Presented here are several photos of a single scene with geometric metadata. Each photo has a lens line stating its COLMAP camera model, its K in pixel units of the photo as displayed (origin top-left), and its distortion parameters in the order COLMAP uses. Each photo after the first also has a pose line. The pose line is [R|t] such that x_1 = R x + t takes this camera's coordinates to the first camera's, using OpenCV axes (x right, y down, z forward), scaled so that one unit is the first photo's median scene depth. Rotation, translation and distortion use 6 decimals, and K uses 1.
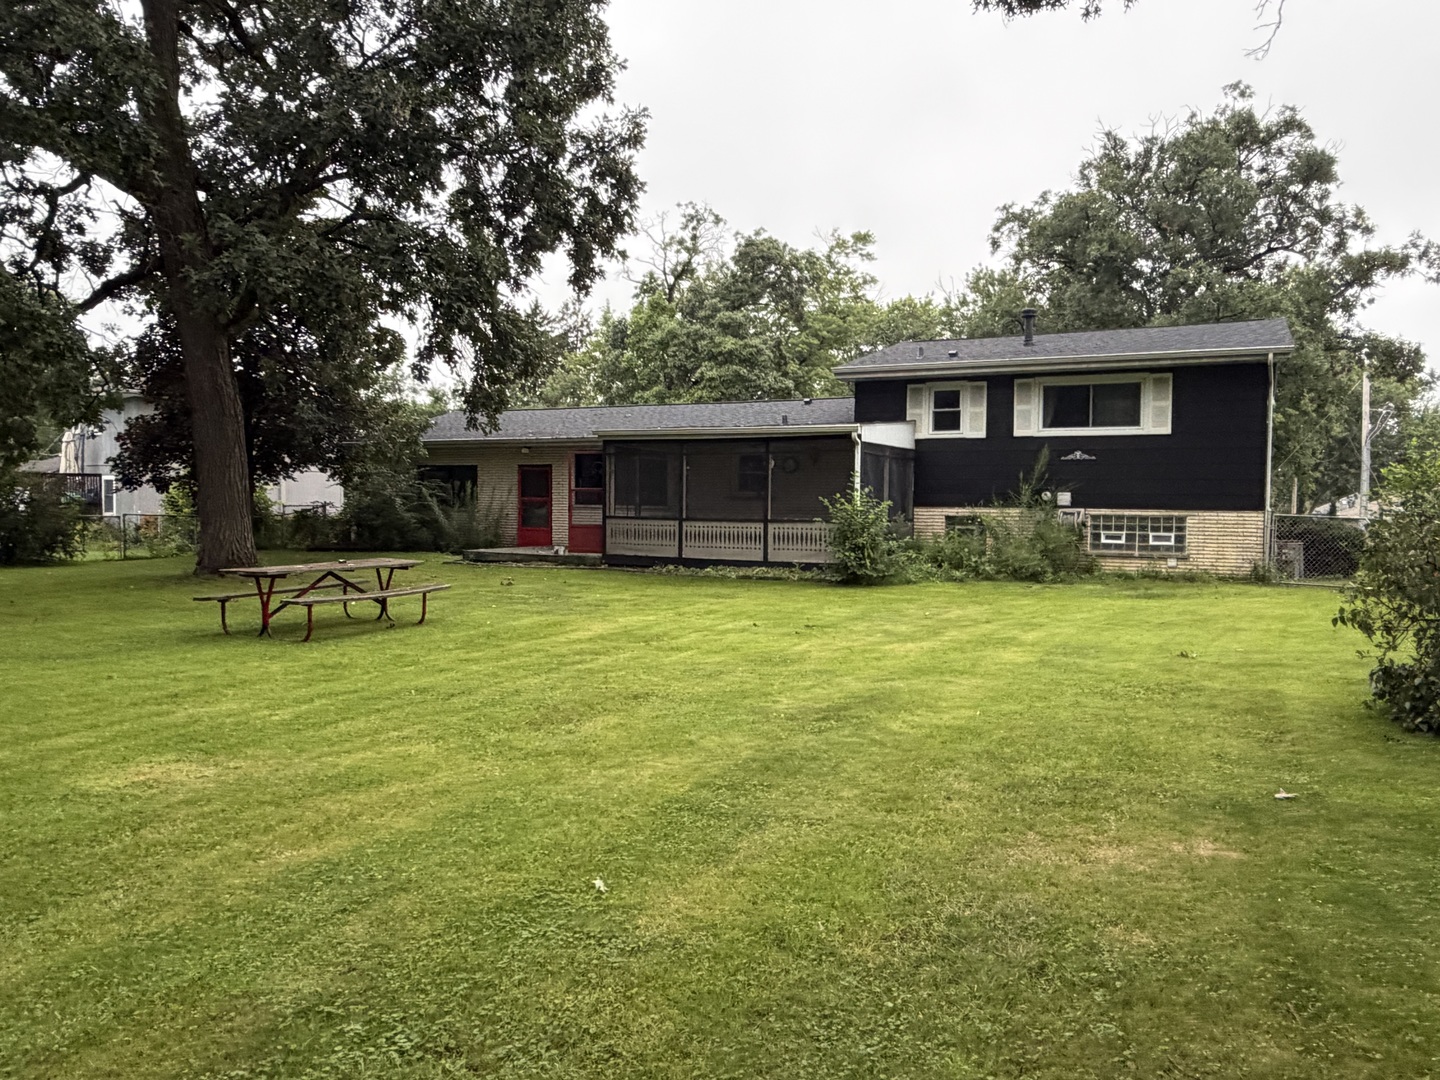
lens RADIAL K [[1000.0, 0, 720.0], [0, 1000.0, 540.0], [0, 0, 1]] dist [0.004688, 0.000720]
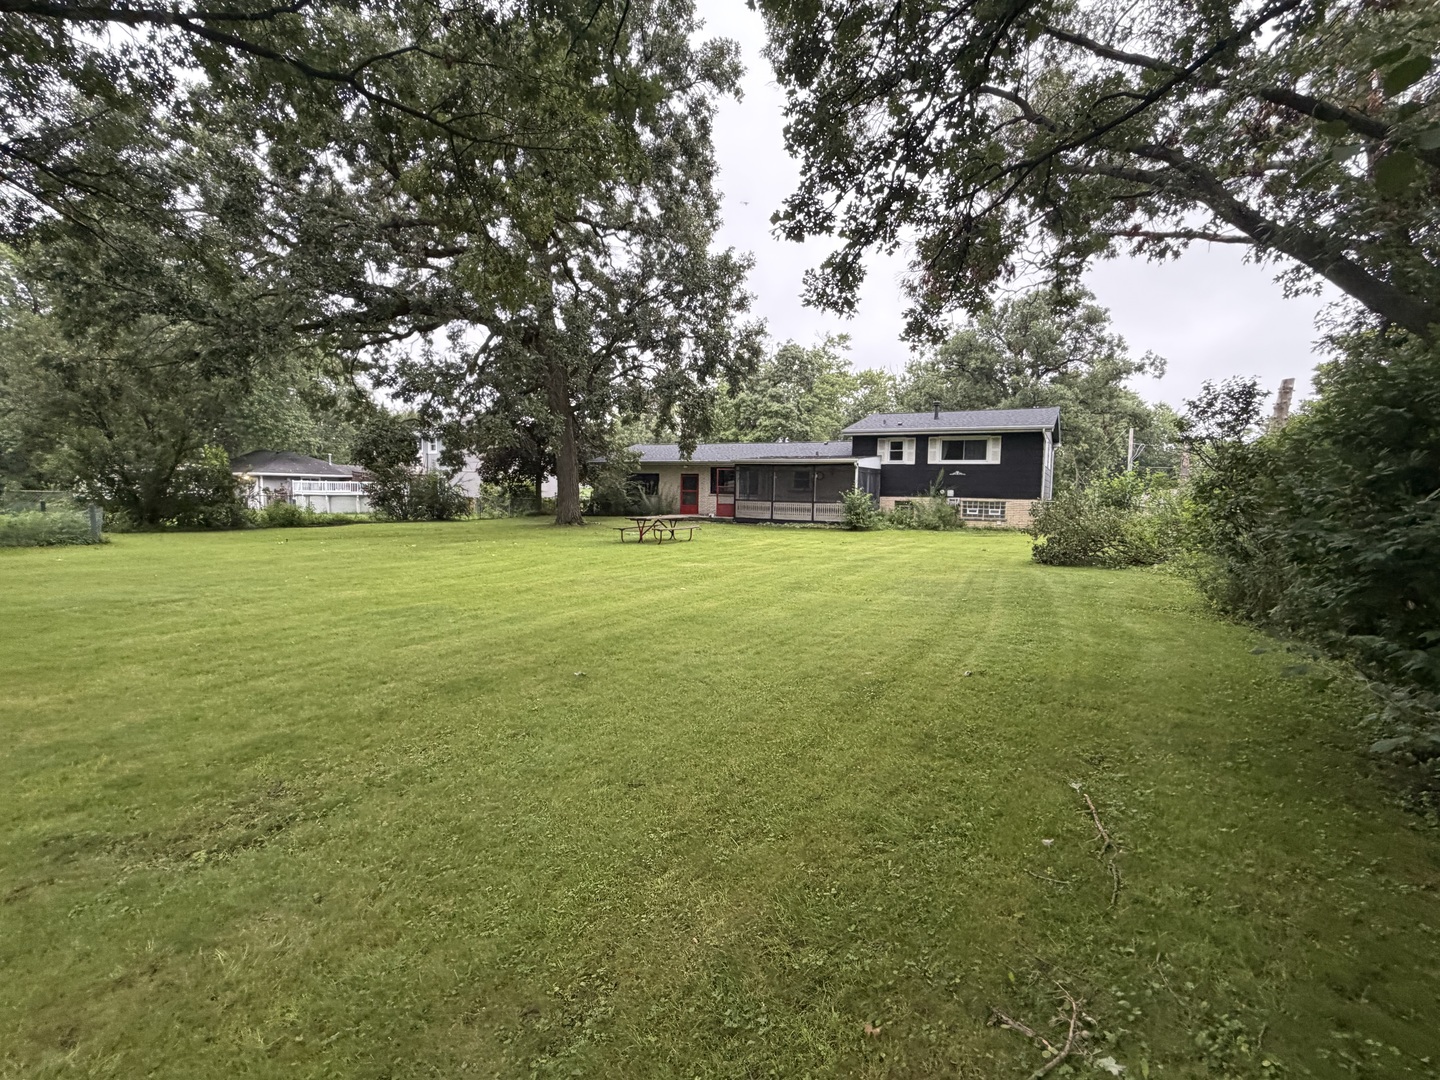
lens RADIAL K [[669.8, 0, 720.0], [0, 669.8, 540.0], [0, 0, 1]] dist [-0.002589, -0.000298]
pose [[0.999726, 0.010535, -0.020901, -0.119773], [-0.009827, 0.999383, 0.033708, 0.015643], [0.021243, -0.033494, 0.999213, -0.448471]]
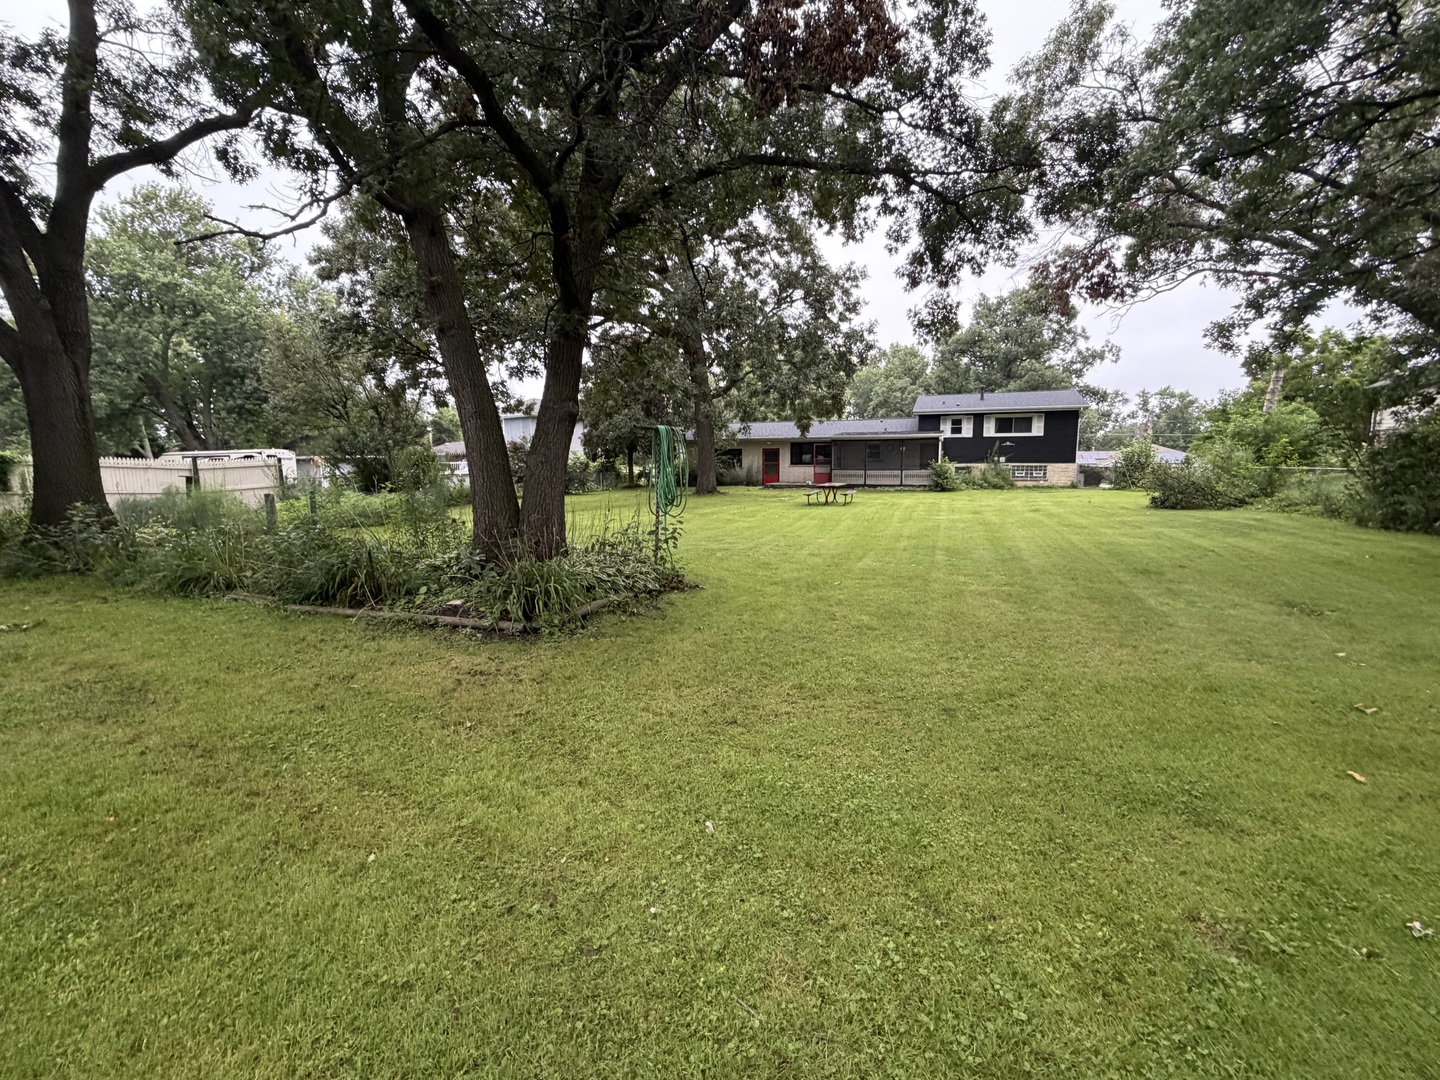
lens RADIAL K [[617.3, 0, 720.0], [0, 617.3, 540.0], [0, 0, 1]] dist [0.001937, 0.000215]
pose [[0.994313, -0.028802, 0.102529, -0.591892], [0.019609, 0.995788, 0.089568, 0.010977], [-0.104677, -0.087048, 0.990689, -0.597672]]
